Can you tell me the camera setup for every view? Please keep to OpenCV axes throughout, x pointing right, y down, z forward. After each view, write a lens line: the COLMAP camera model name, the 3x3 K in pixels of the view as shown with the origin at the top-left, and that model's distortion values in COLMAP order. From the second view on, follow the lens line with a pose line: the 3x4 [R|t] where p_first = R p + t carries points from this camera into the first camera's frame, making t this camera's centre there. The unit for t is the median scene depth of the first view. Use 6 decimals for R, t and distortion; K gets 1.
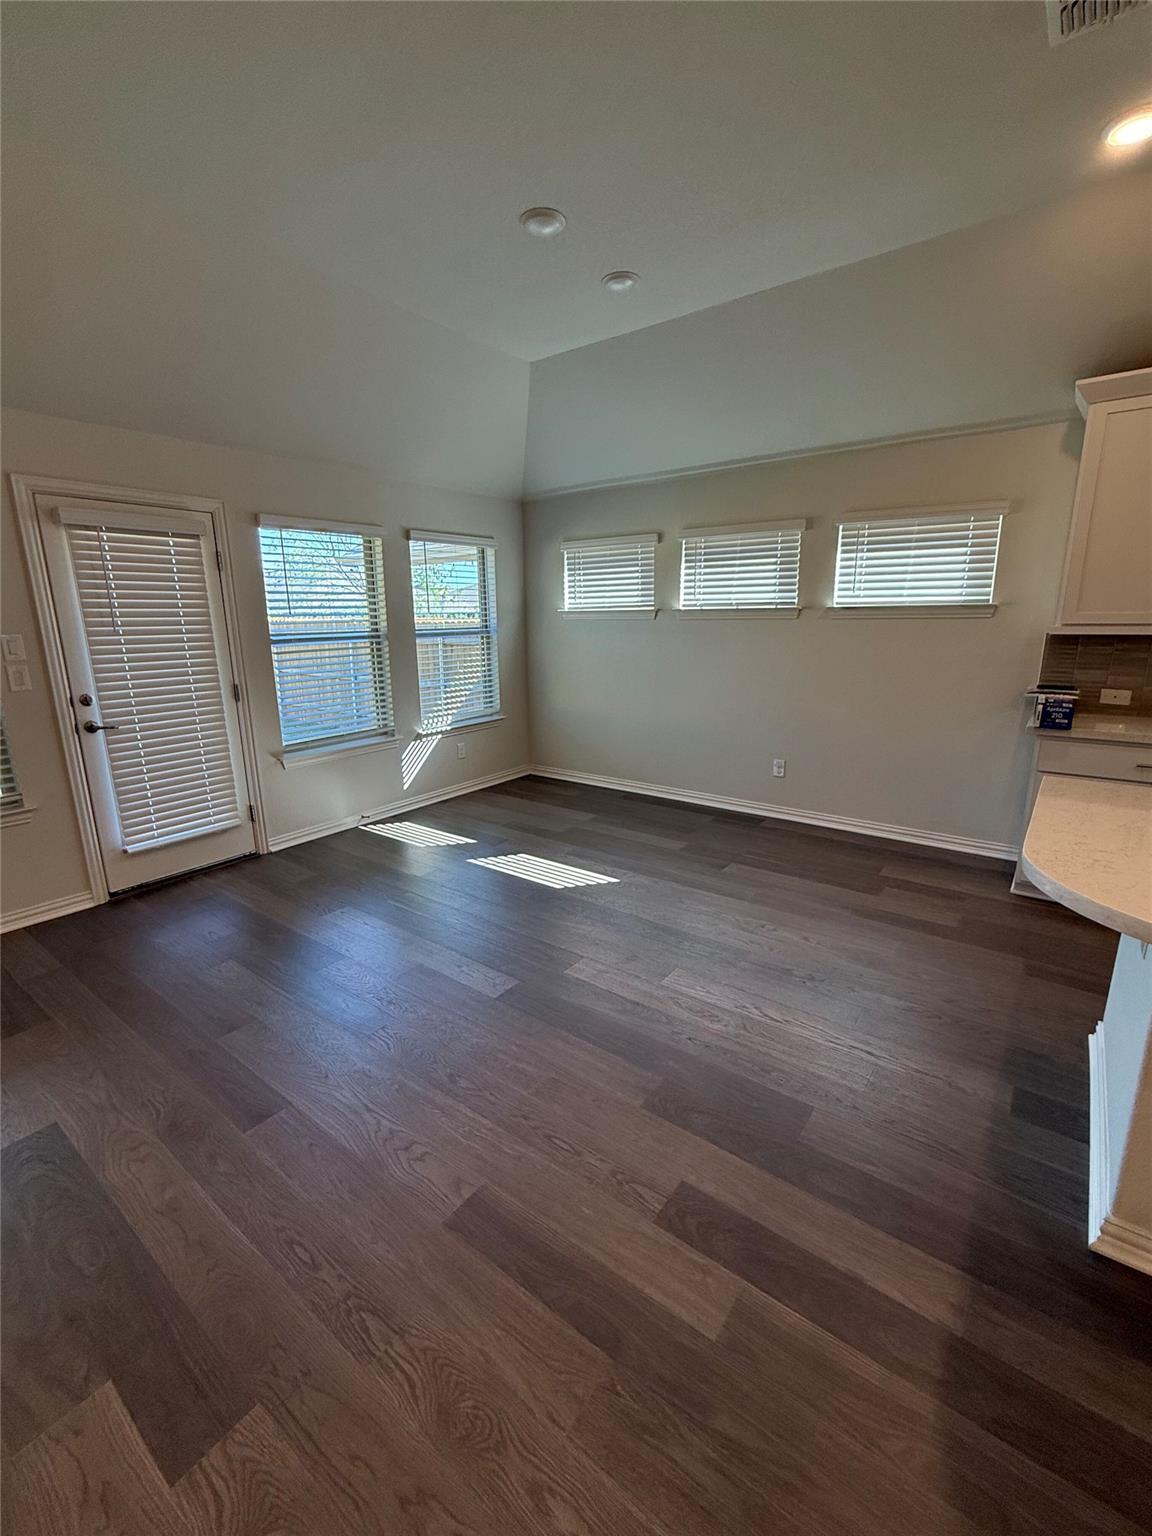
lens RADIAL K [[633.7, 0, 576.0], [0, 633.7, 768.0], [0, 0, 1]] dist [0.003546, 0.000331]
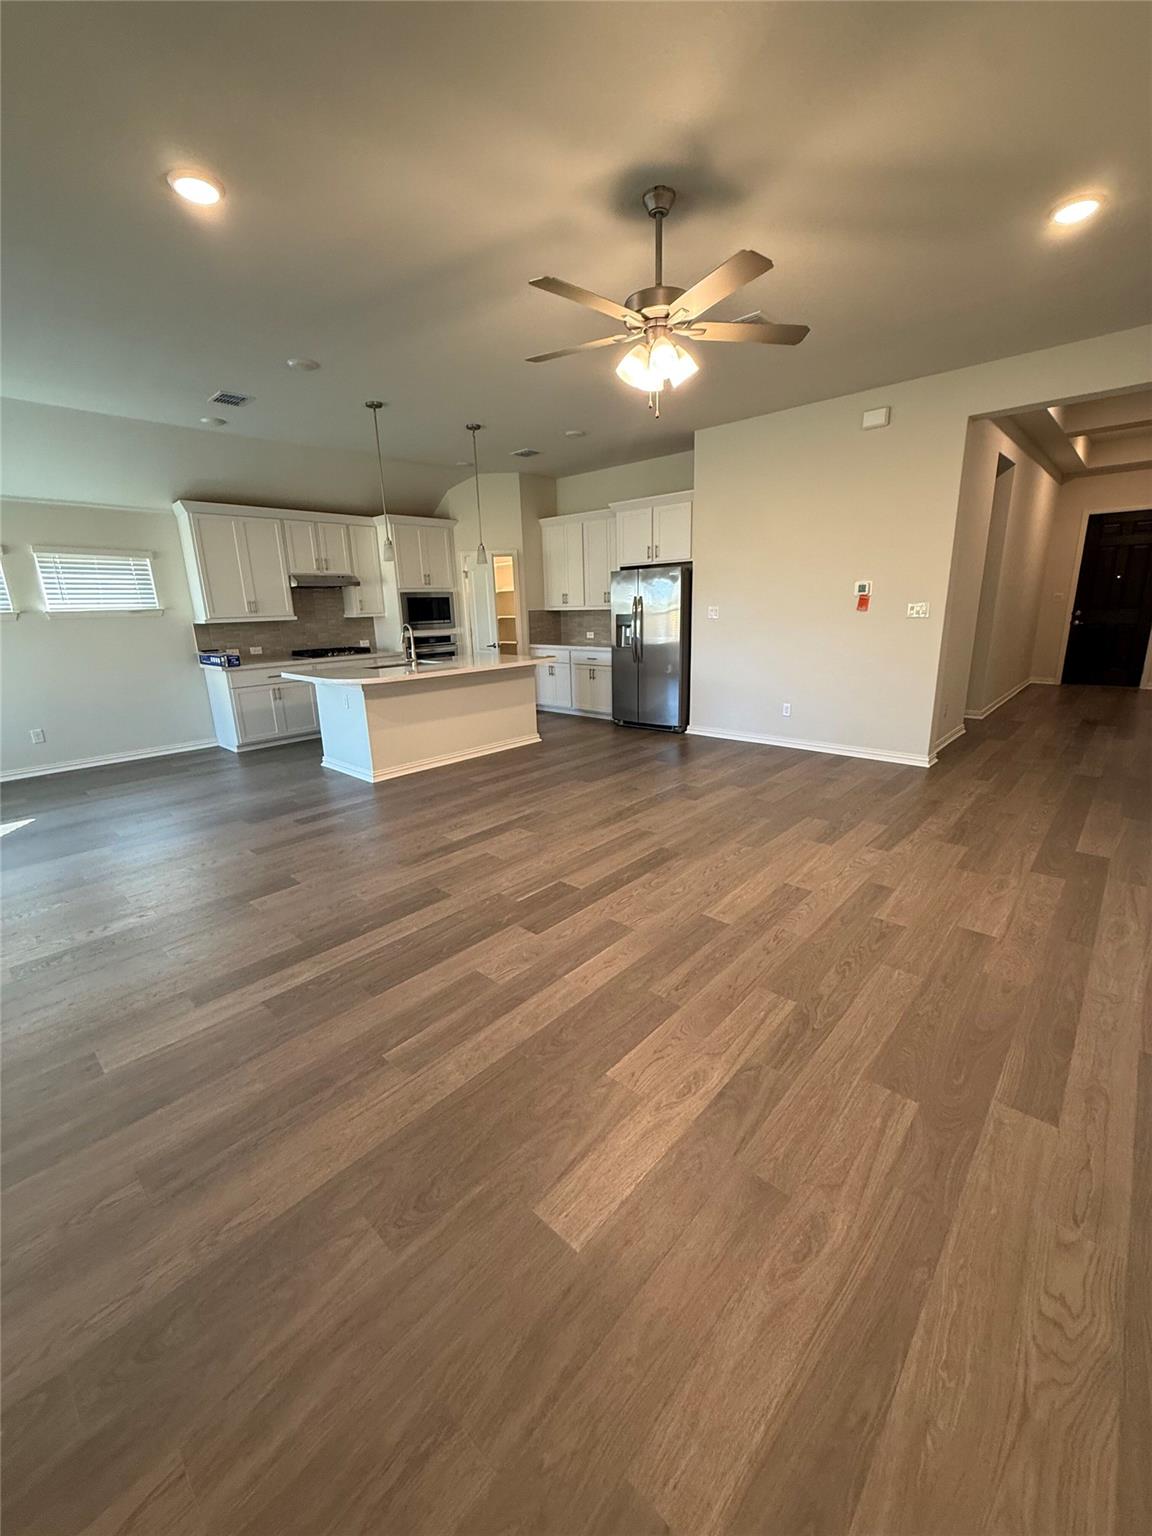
lens RADIAL K [[633.7, 0, 576.0], [0, 633.7, 768.0], [0, 0, 1]] dist [0.003546, 0.000331]
pose [[0.090564, -0.246385, 0.964931, -1.147250], [0.253166, 0.942779, 0.216968, 0.079579], [-0.963175, 0.224638, 0.147758, -0.314282]]
